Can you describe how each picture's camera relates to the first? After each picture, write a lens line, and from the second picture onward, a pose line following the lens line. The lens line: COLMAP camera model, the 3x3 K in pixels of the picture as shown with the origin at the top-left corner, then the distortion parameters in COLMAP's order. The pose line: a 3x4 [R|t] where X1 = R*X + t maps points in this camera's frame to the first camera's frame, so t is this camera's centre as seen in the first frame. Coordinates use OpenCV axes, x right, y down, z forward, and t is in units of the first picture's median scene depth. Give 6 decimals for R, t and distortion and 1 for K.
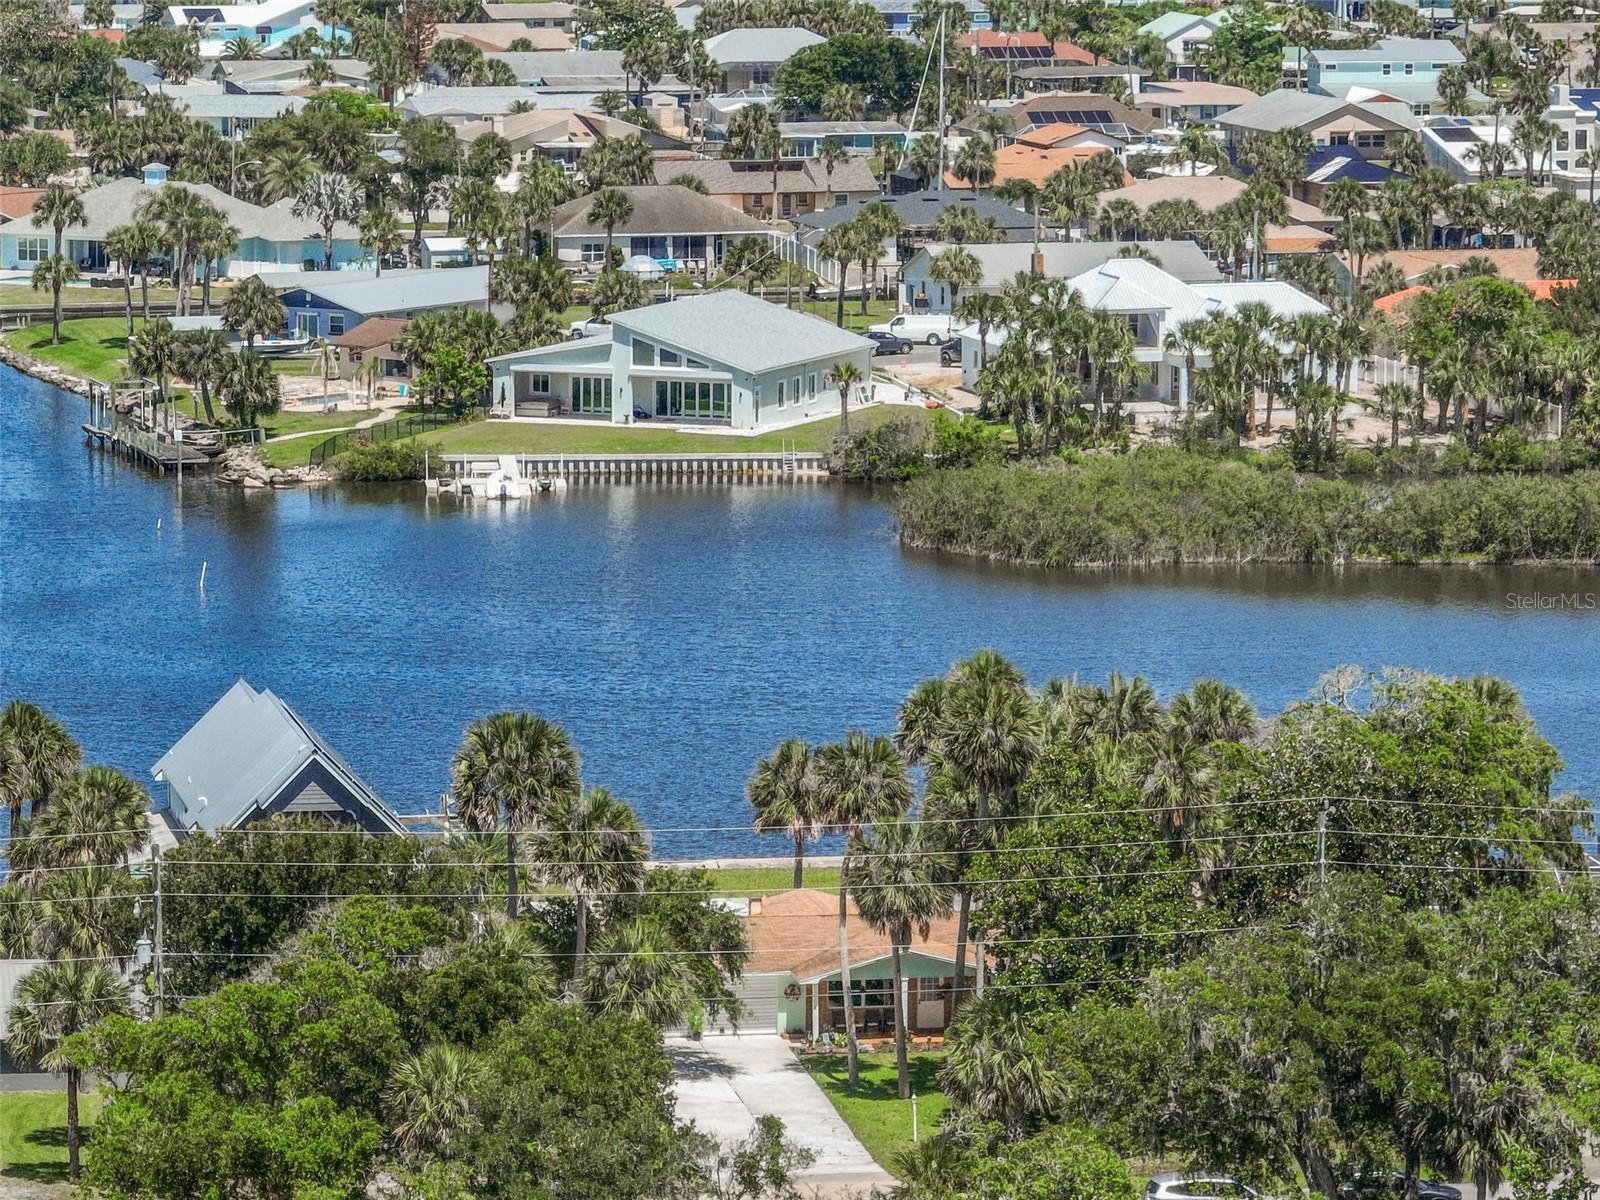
lens RADIAL K [[8469.5, 0, 800.0], [0, 8469.5, 600.0], [0, 0, 1]] dist [-0.178240, -12.581583]
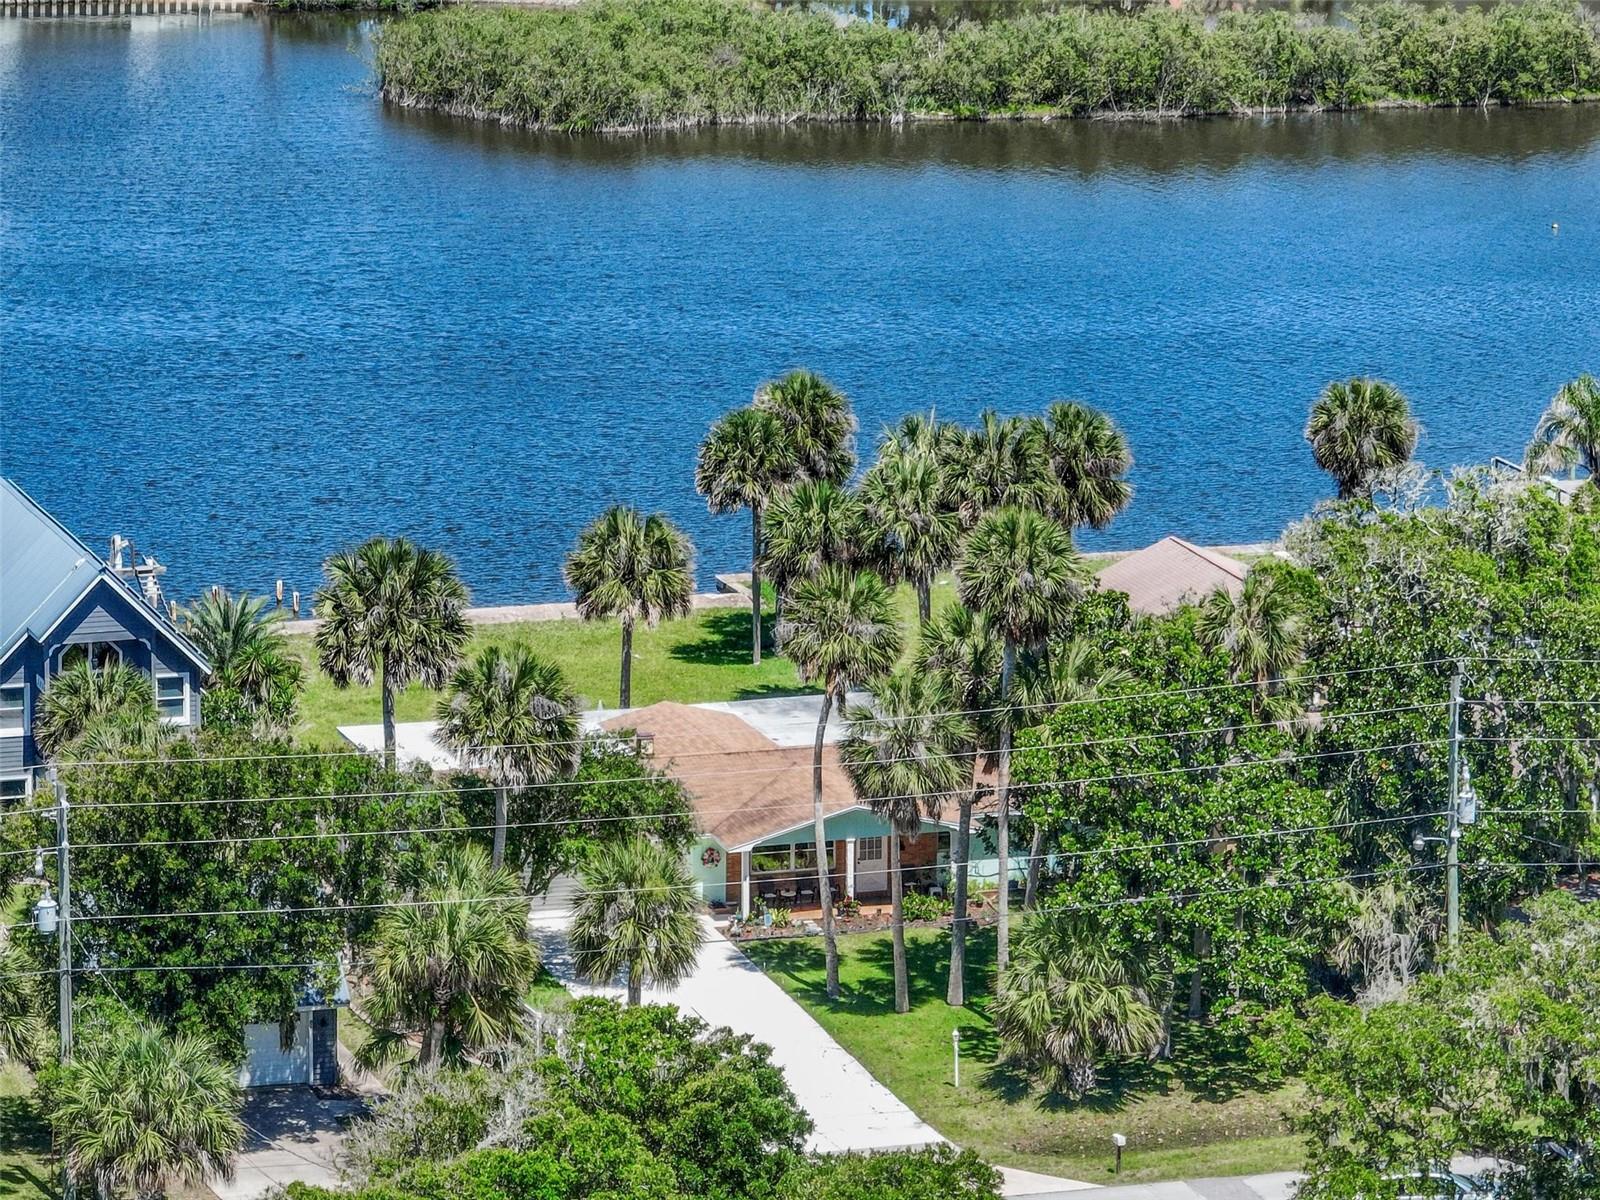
lens RADIAL K [[8469.5, 0, 800.0], [0, 8469.5, 600.0], [0, 0, 1]] dist [-0.178240, -12.581583]
pose [[0.990362, -0.028581, 0.135520, -0.093162], [0.016349, 0.995759, 0.090531, -0.047817], [-0.137533, -0.087443, 0.986630, 0.171019]]
